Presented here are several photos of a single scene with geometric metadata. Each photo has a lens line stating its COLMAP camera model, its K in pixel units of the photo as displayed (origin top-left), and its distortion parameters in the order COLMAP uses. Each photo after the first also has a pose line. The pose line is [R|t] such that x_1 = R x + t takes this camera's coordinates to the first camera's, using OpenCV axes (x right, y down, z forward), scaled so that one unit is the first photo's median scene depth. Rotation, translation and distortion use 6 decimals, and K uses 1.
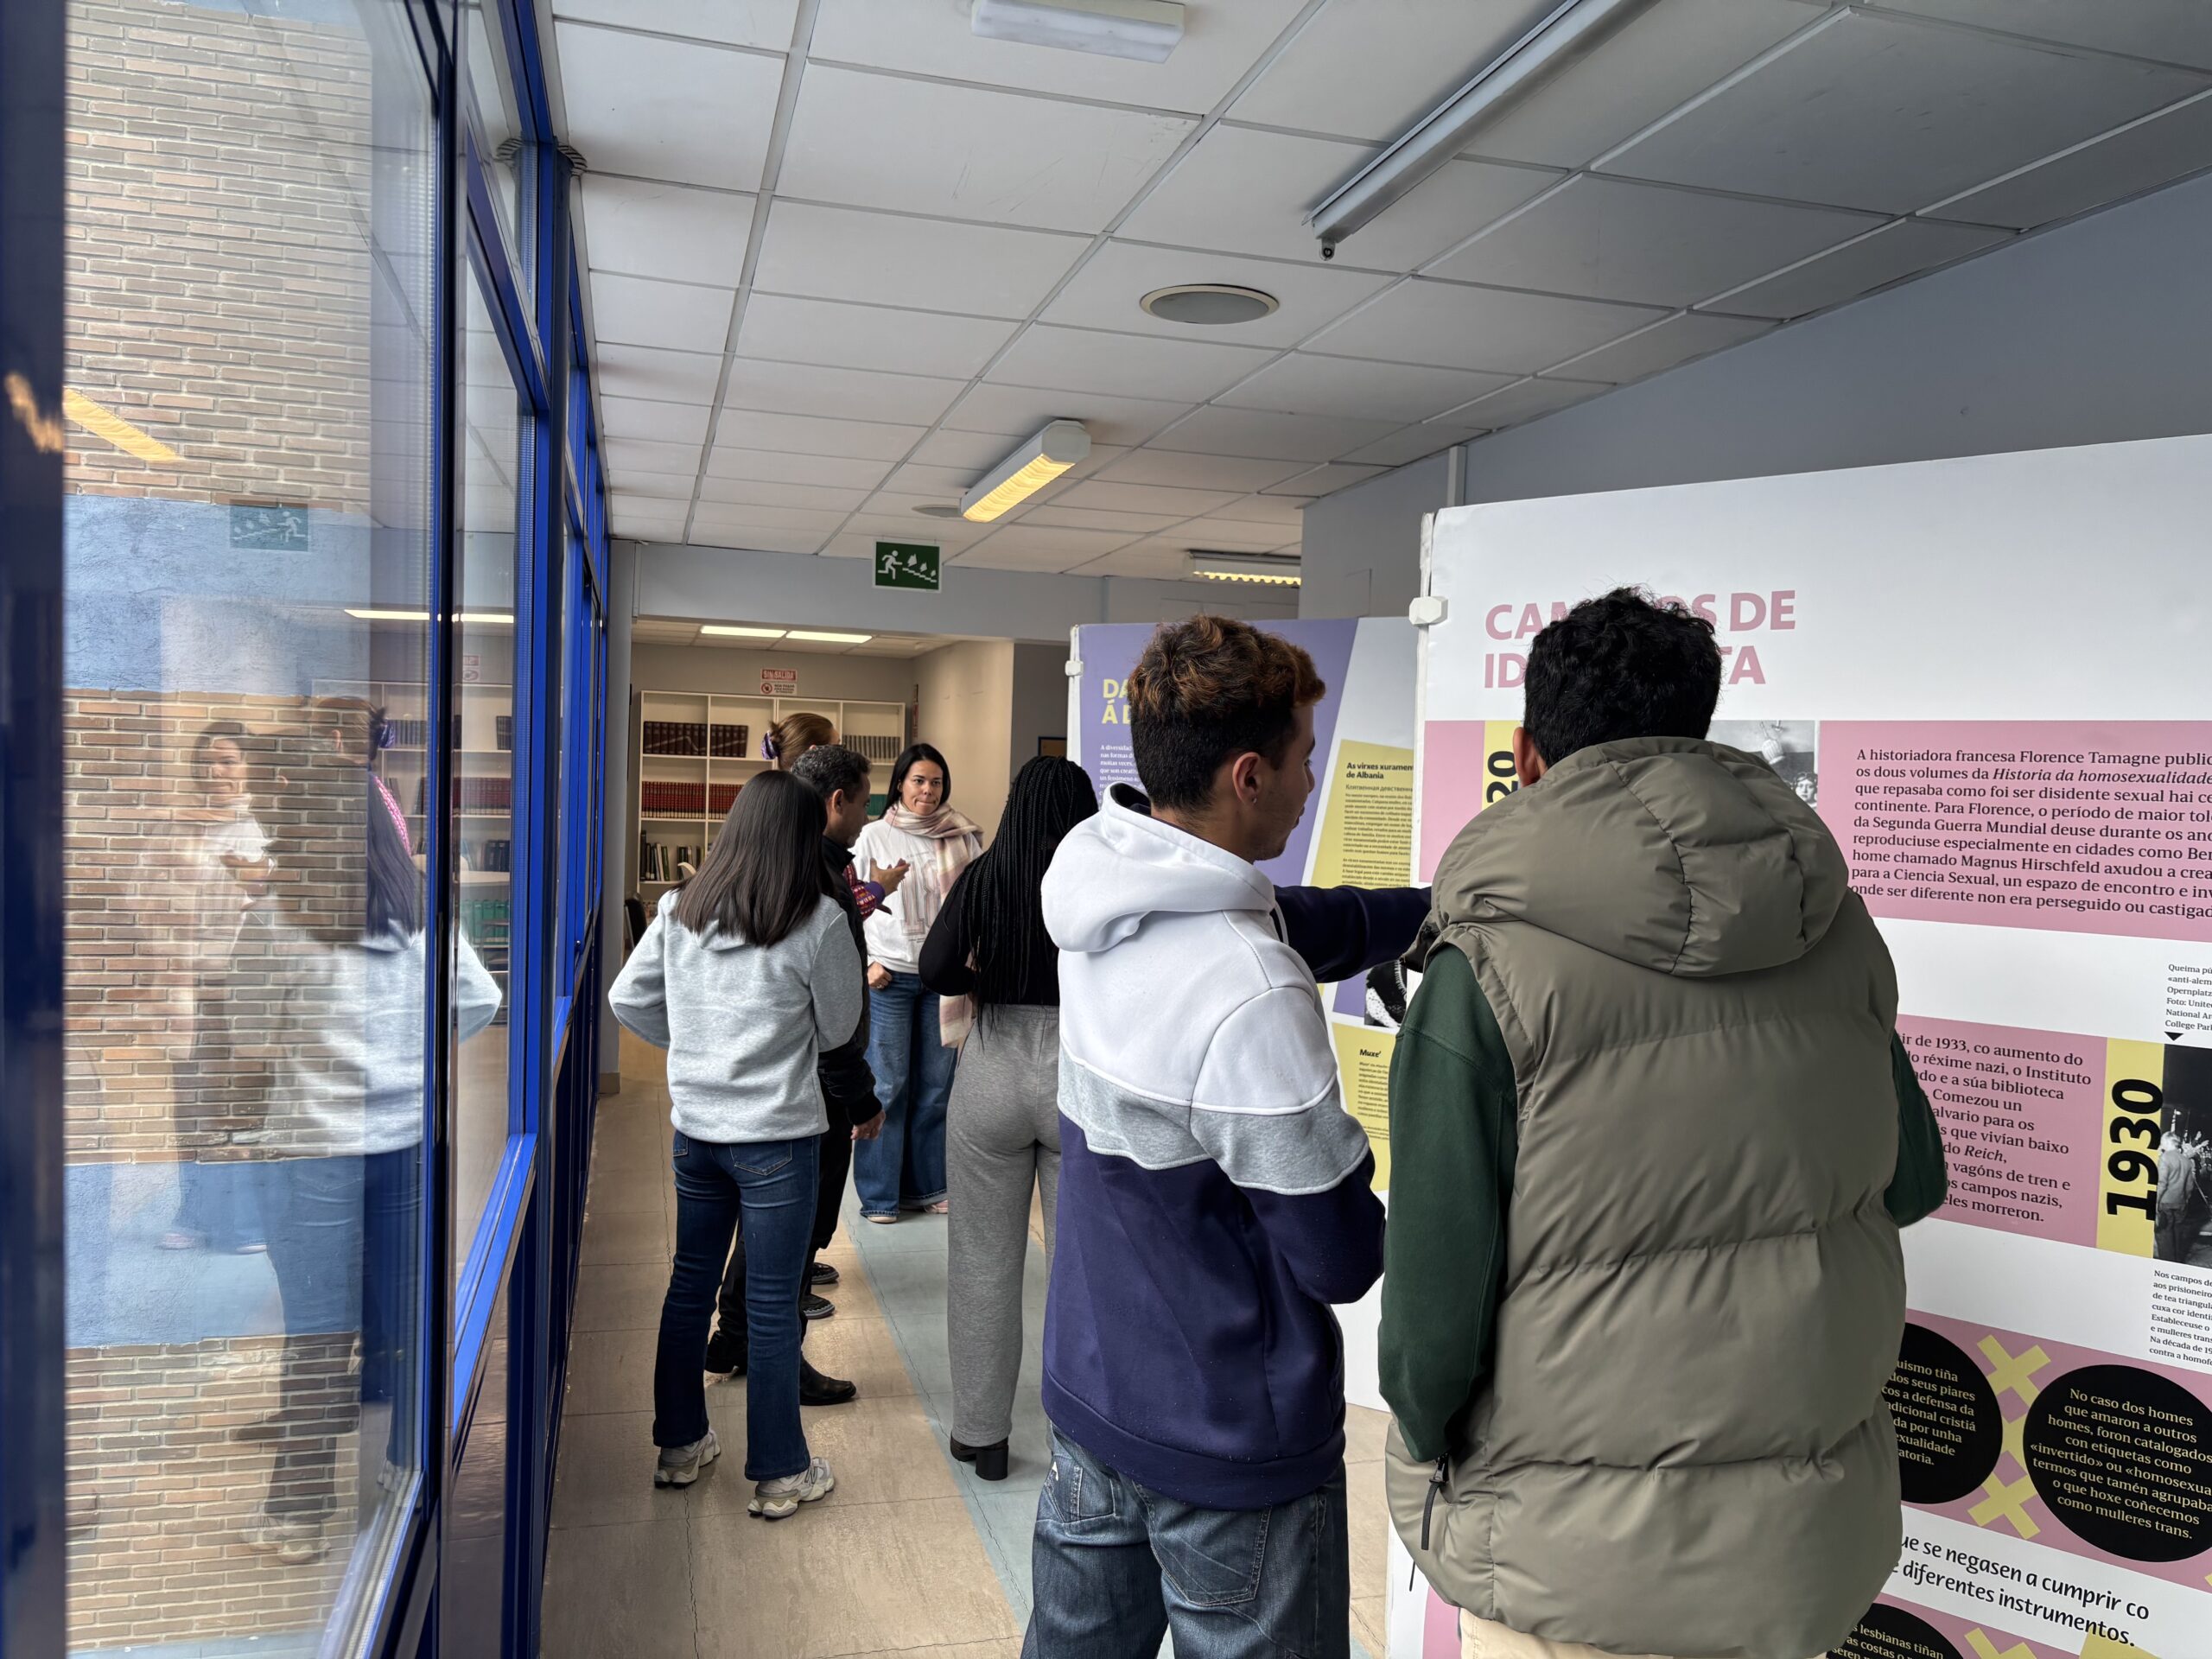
lens RADIAL K [[1637.8, 0, 1090.6], [0, 1637.8, 838.9], [0, 0, 1]] dist [0.010634, -0.035706]
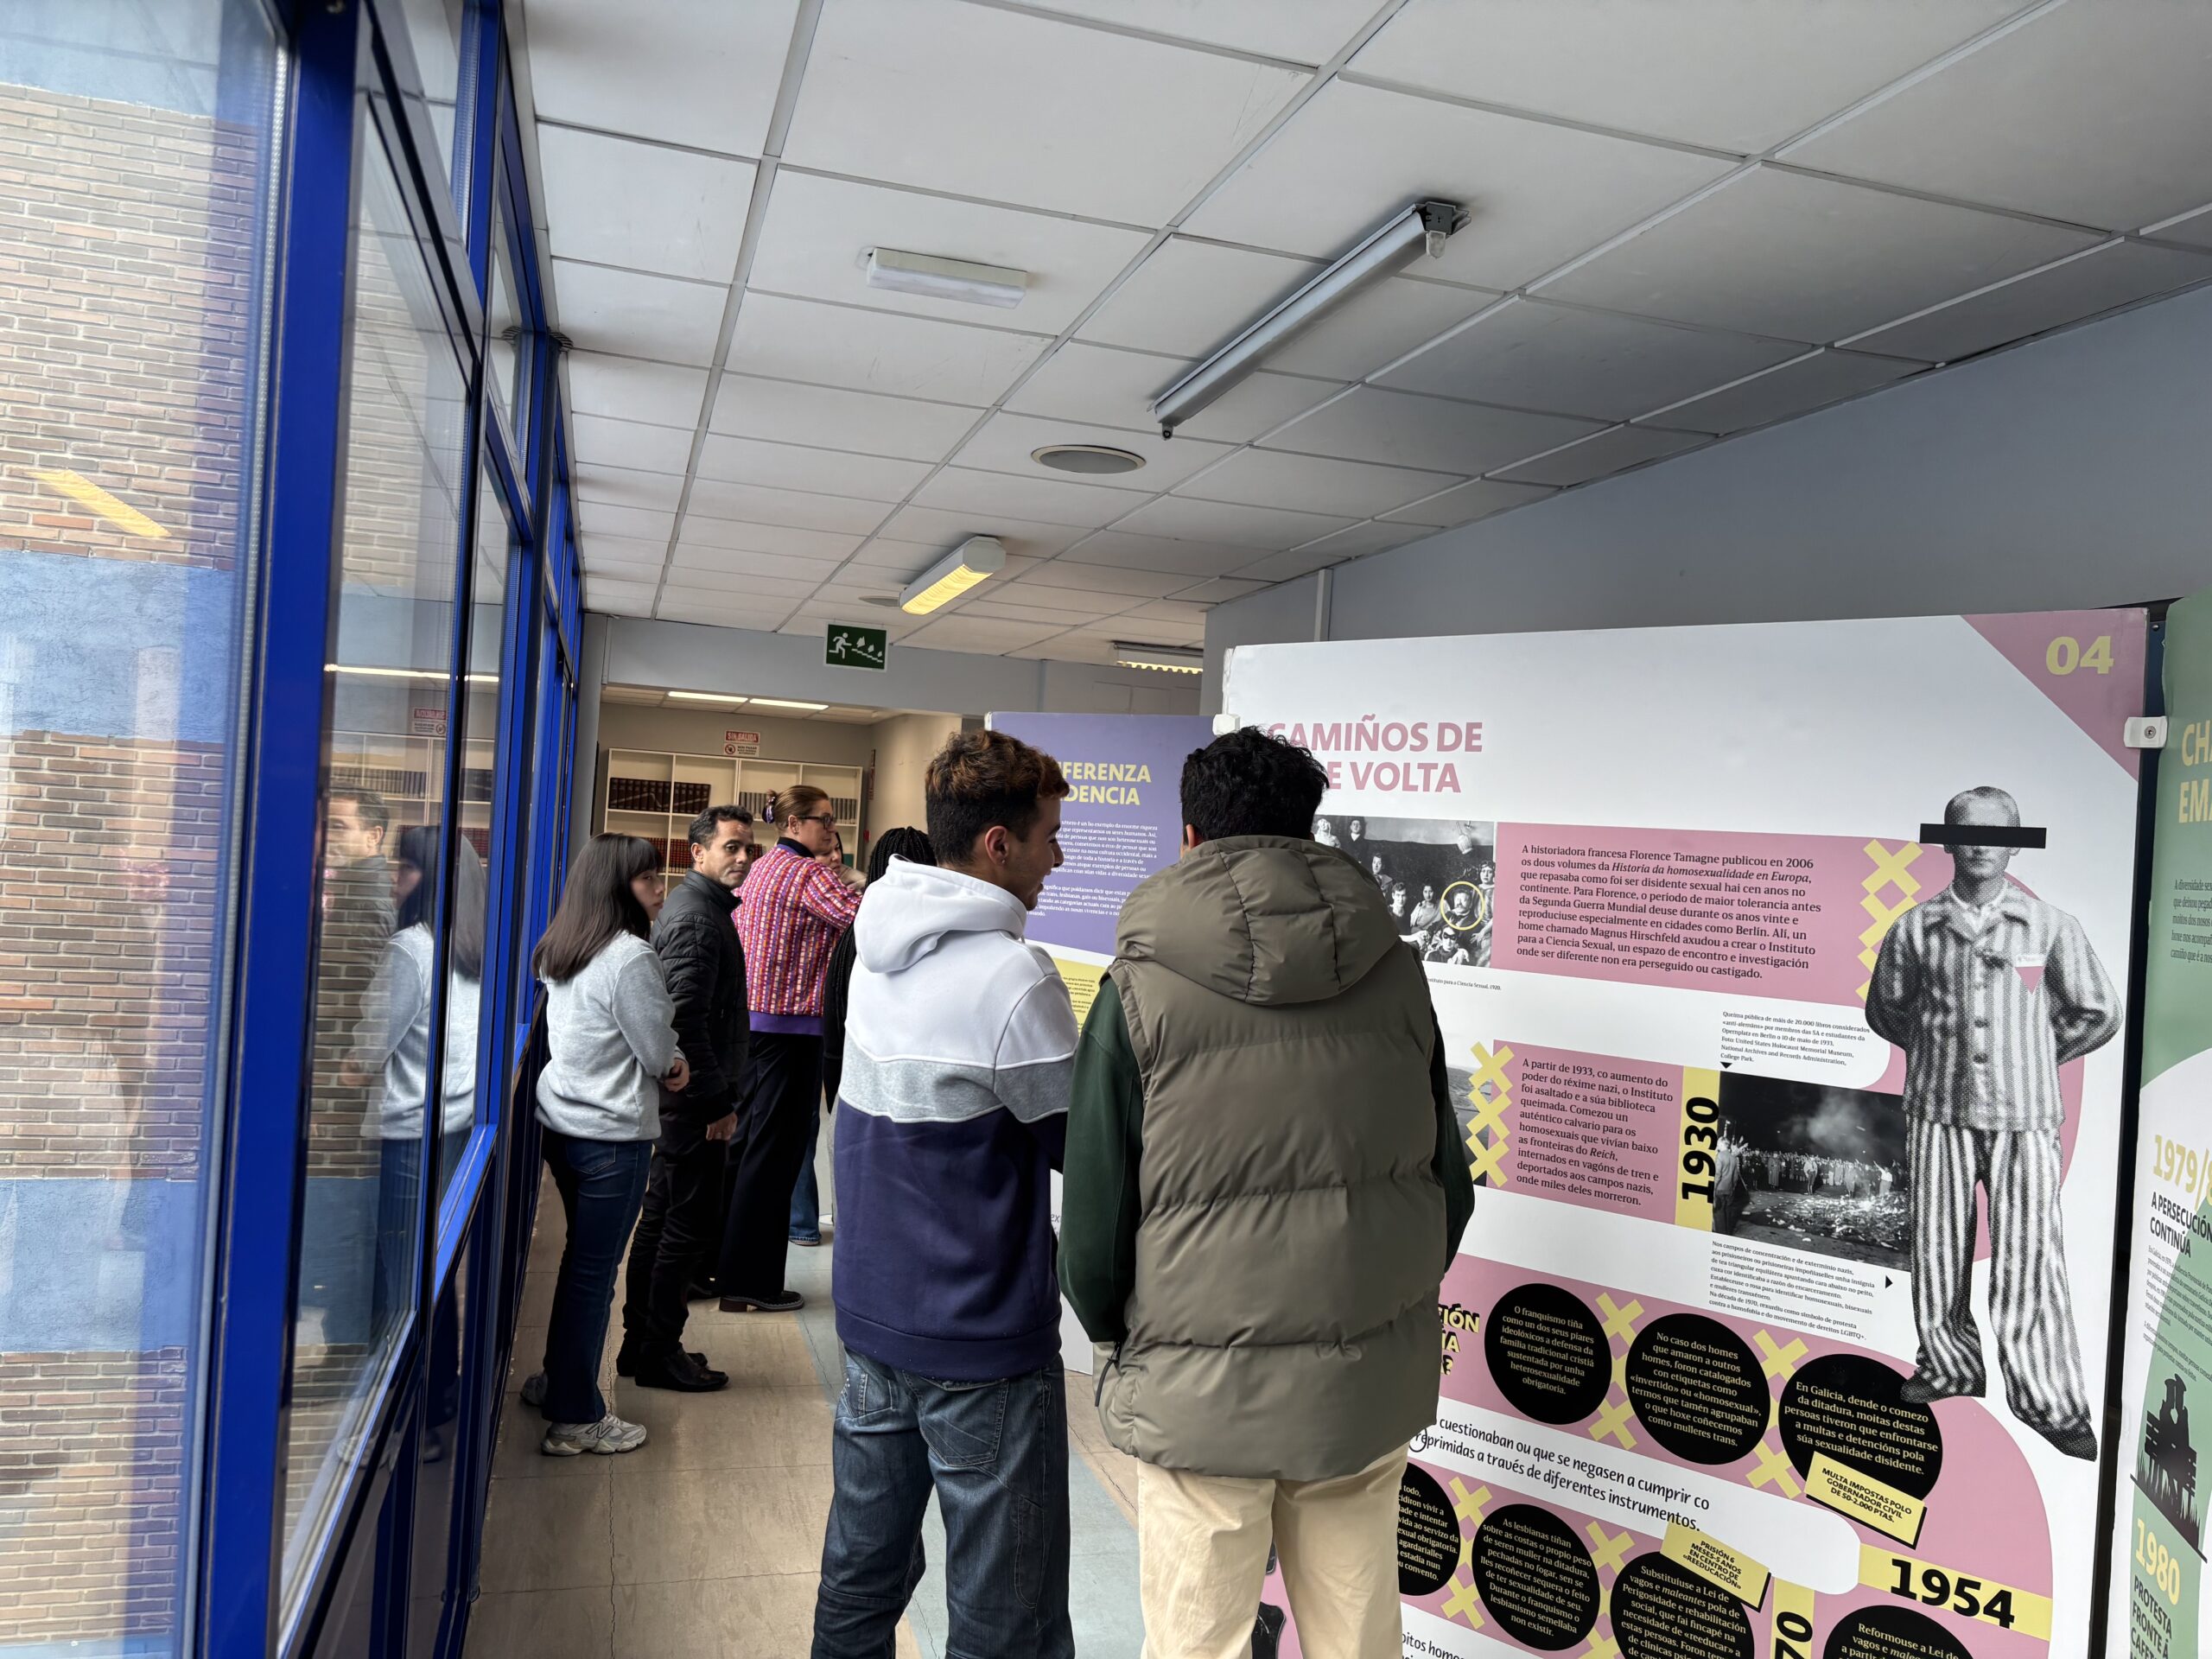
lens RADIAL K [[1637.8, 0, 1104.0], [0, 1637.8, 830.8], [0, 0, 1]] dist [0.010634, -0.035706]
pose [[0.999213, 0.029920, 0.026044, 0.062725], [-0.028709, 0.998542, -0.045704, 0.002447], [-0.027374, 0.044920, 0.998615, -0.199086]]
